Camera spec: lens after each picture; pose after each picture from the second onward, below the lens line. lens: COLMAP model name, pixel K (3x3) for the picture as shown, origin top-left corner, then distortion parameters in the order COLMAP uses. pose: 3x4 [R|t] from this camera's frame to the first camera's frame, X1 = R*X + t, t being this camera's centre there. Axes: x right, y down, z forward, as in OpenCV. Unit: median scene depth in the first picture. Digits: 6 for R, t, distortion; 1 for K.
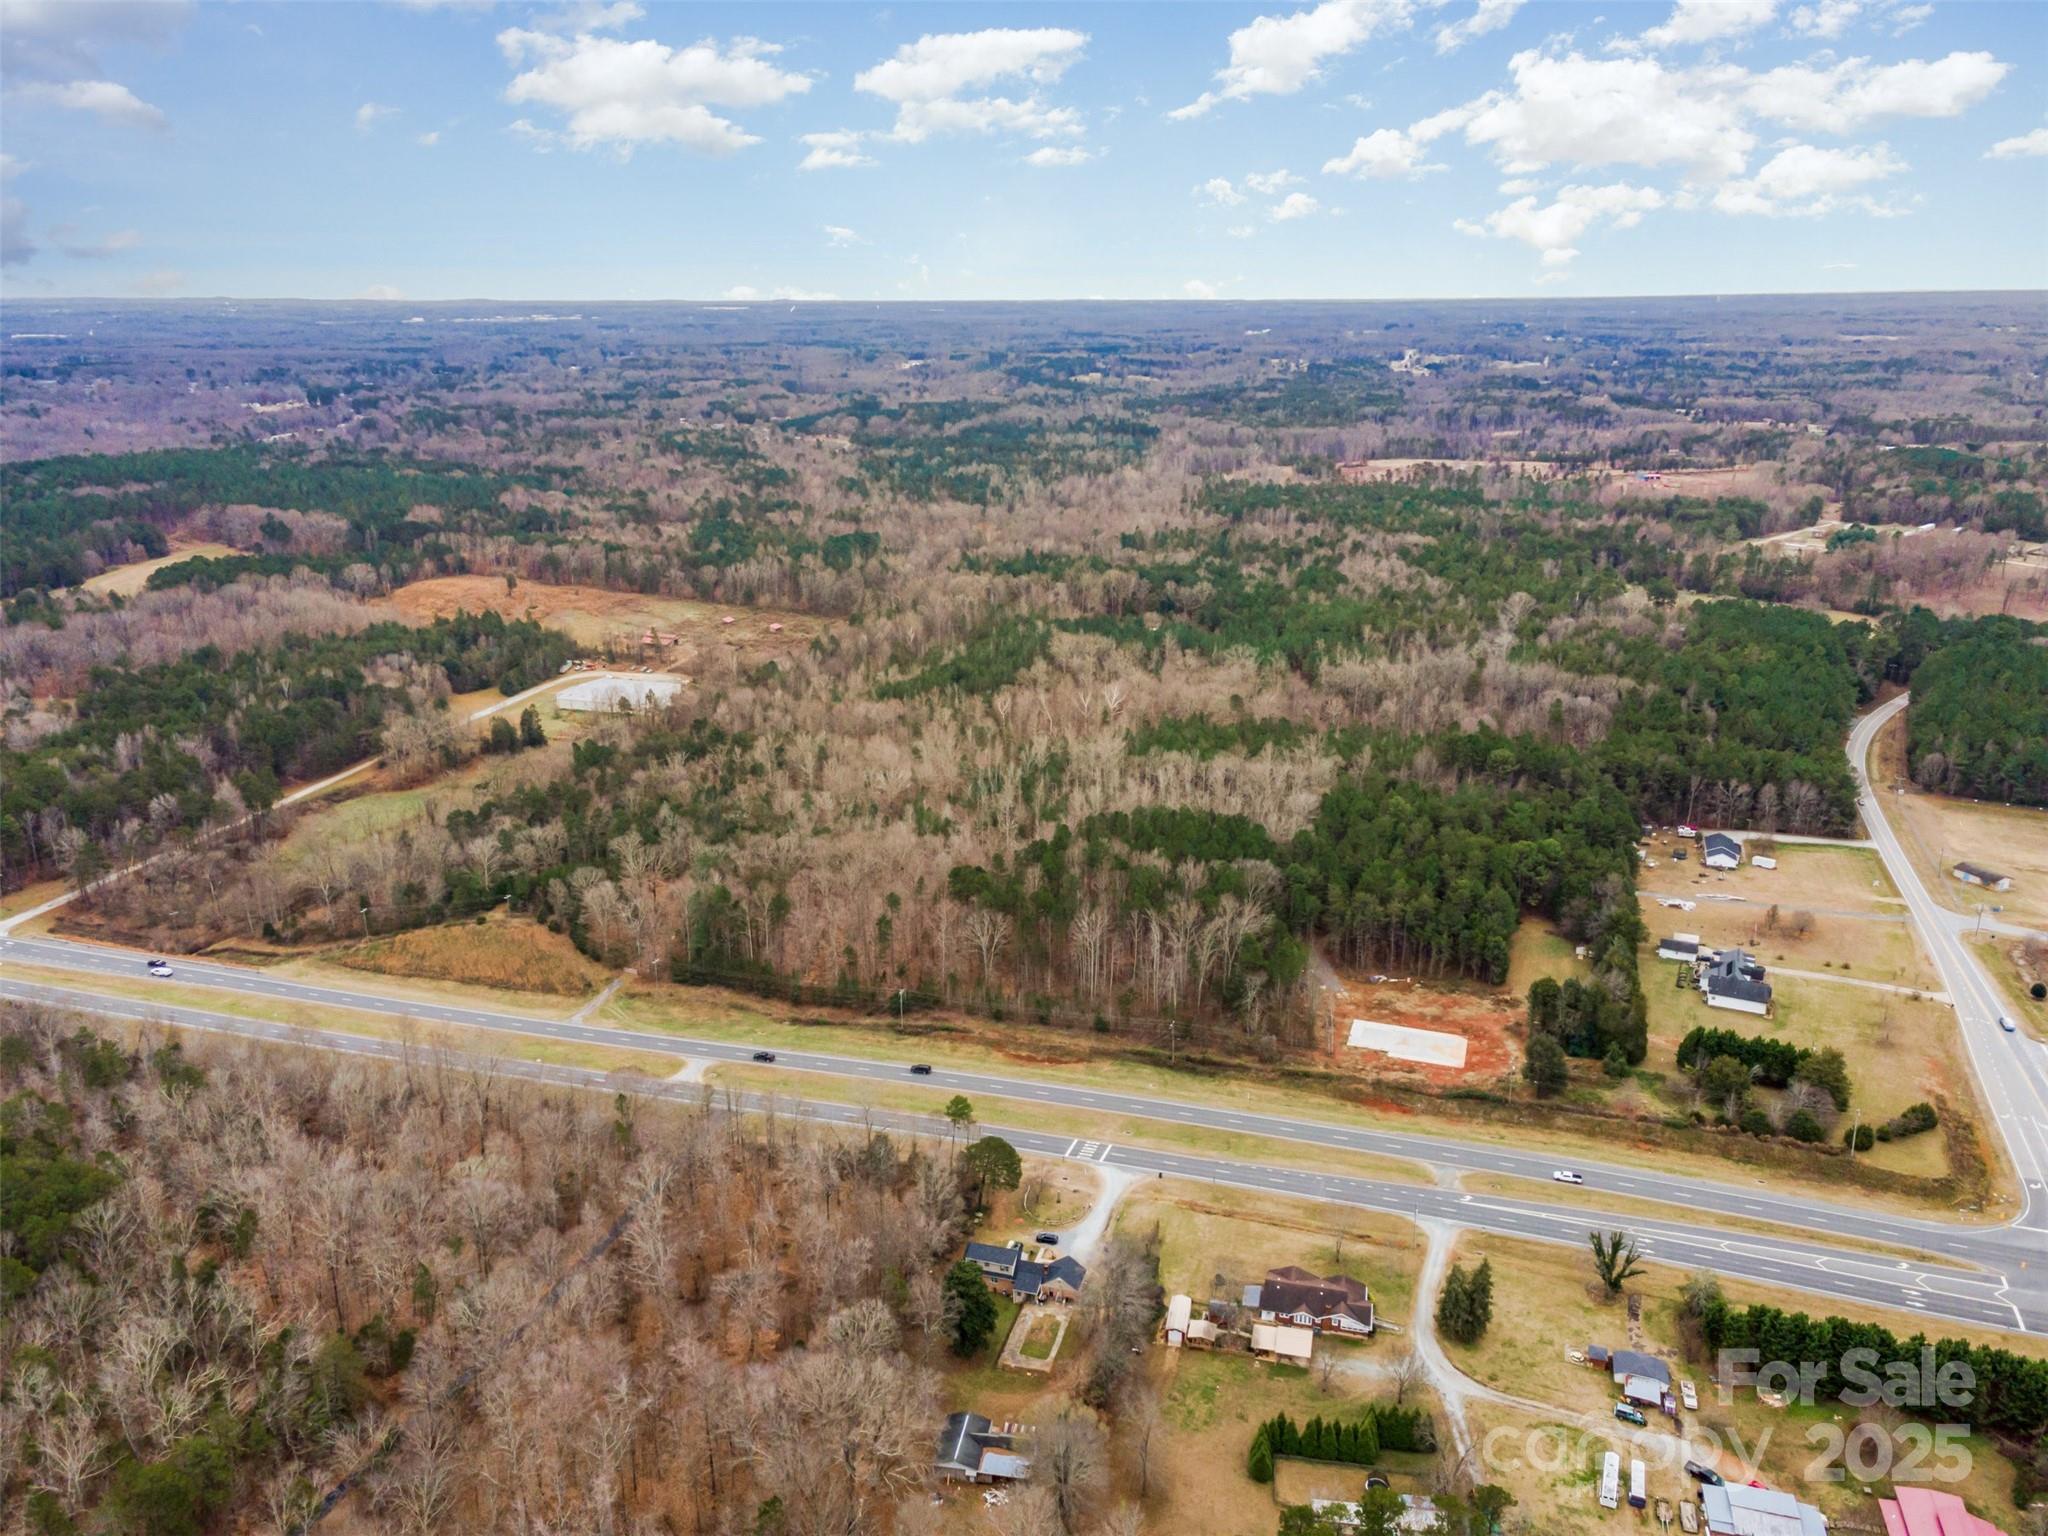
lens RADIAL K [[1492.9, 0, 1017.6], [0, 1492.9, 770.0], [0, 0, 1]] dist [0.013436, 0.061634]
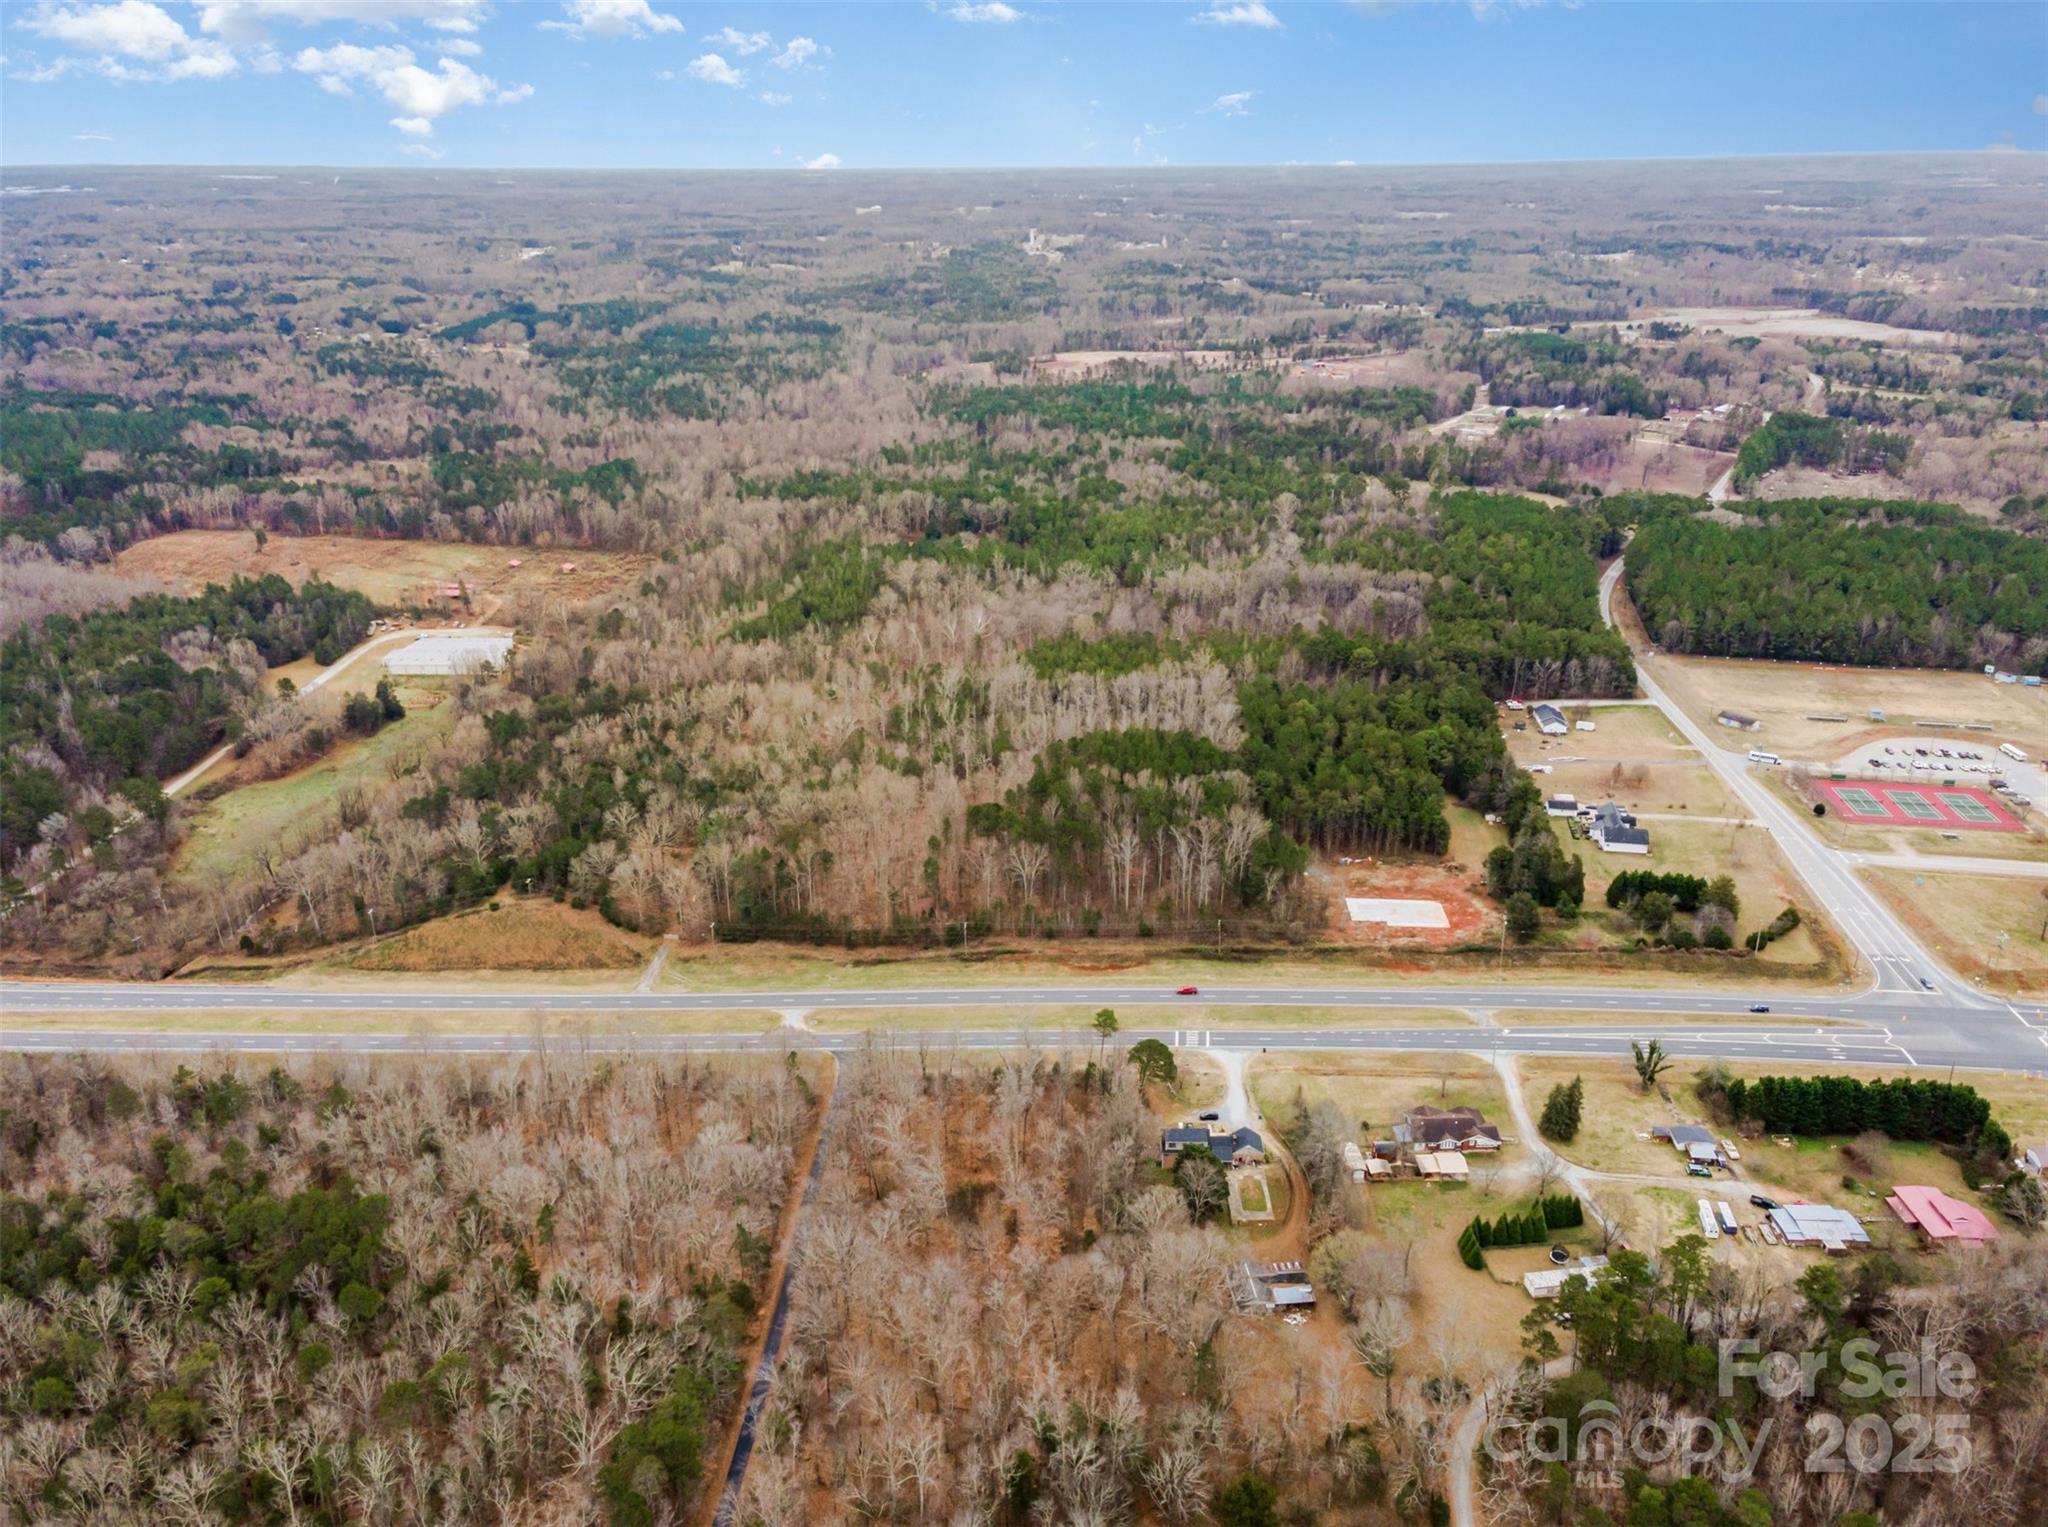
lens RADIAL K [[1492.9, 0, 1017.6], [0, 1492.9, 765.5], [0, 0, 1]] dist [0.013436, 0.061634]
pose [[0.964273, -0.103083, 0.244031, -0.255403], [0.084241, 0.992688, 0.086456, -0.052136], [-0.251159, -0.062809, 0.965906, -0.060907]]
